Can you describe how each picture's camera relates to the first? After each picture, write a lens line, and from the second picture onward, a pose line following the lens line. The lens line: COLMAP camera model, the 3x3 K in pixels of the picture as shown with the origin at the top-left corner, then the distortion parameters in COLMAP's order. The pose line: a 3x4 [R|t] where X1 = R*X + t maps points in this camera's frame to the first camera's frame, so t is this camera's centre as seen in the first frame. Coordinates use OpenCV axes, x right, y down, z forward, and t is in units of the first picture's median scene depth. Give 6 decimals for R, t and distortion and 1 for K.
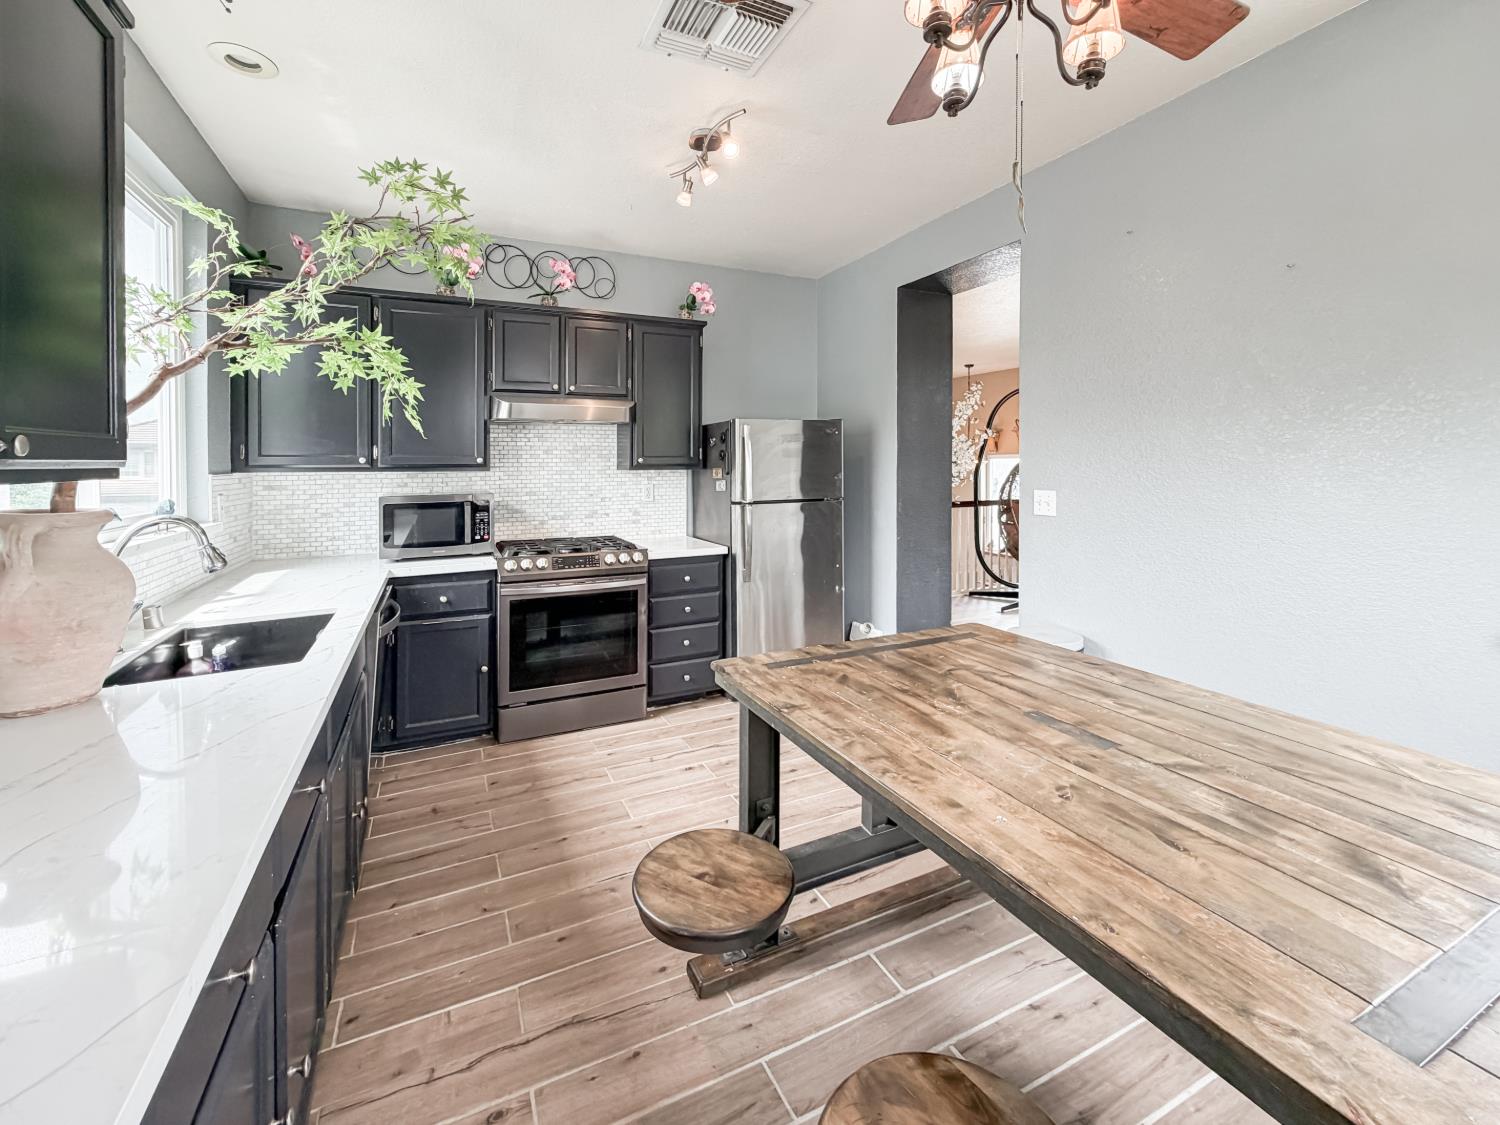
lens RADIAL K [[621.1, 0, 750.0], [0, 621.1, 562.5], [0, 0, 1]] dist [0.000238, 0.000098]
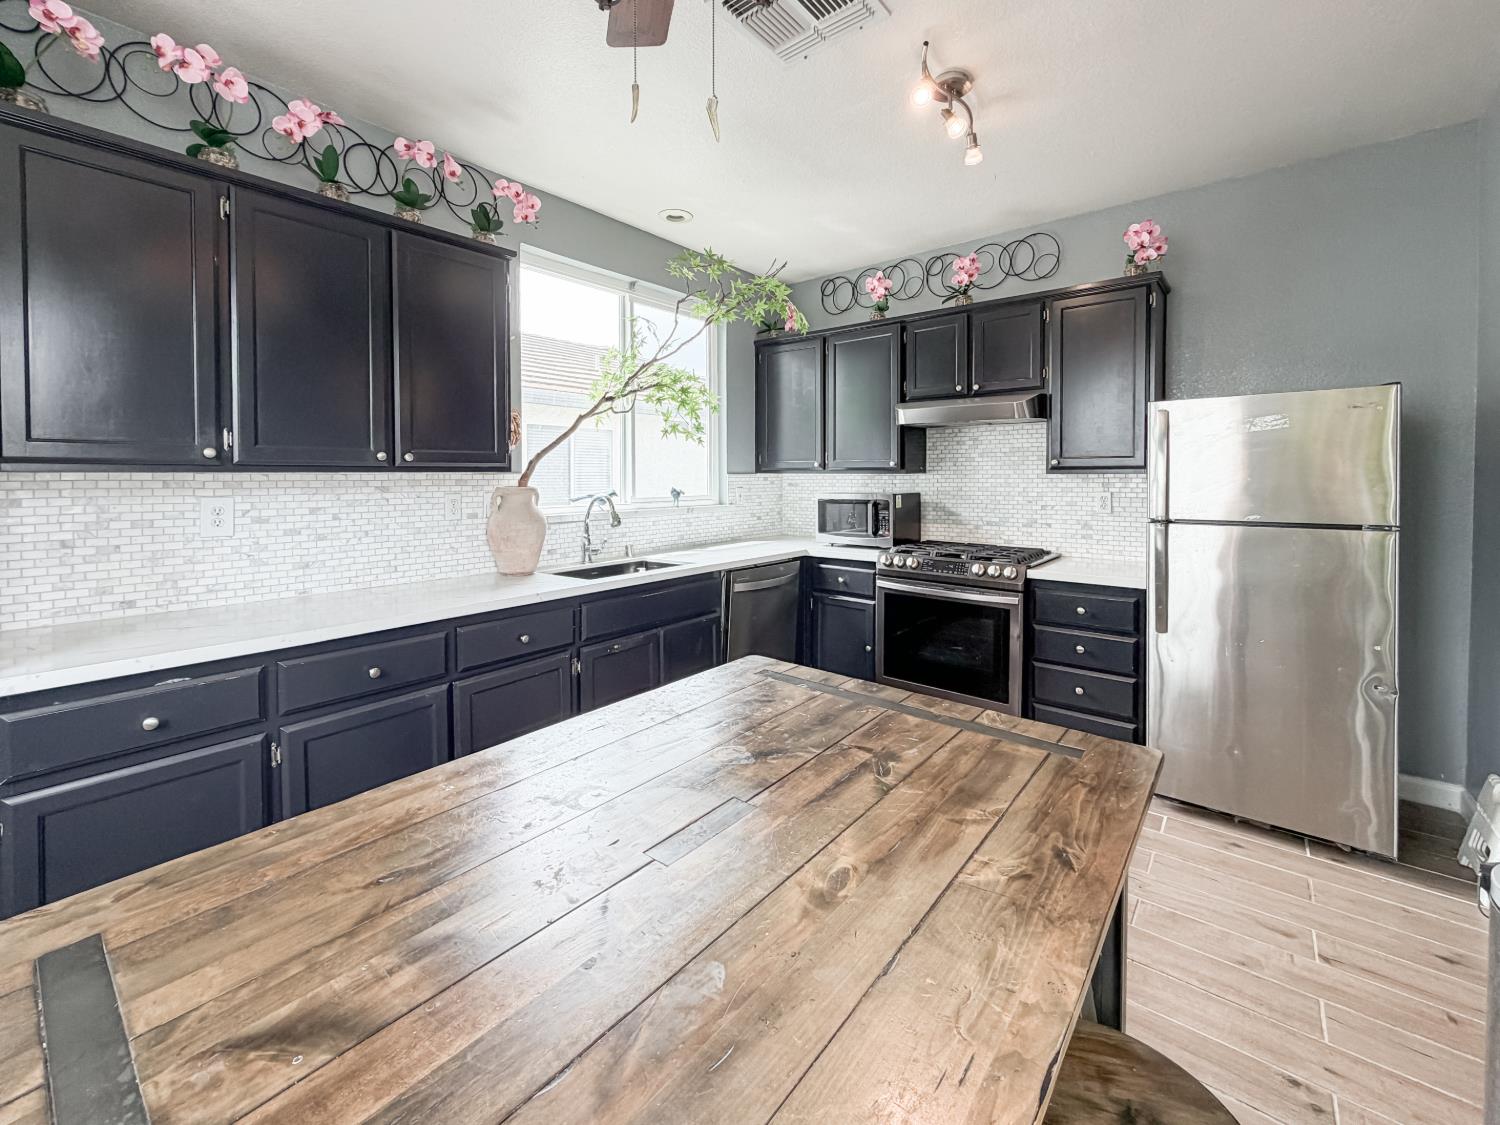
lens RADIAL K [[620.9, 0, 749.0], [0, 620.9, 579.5], [0, 0, 1]] dist [-0.000732, -0.000223]
pose [[0.422531, 0.157516, -0.892556, 0.459091], [-0.142933, 0.984040, 0.105997, -0.040169], [0.895007, 0.082789, 0.438302, 0.288687]]
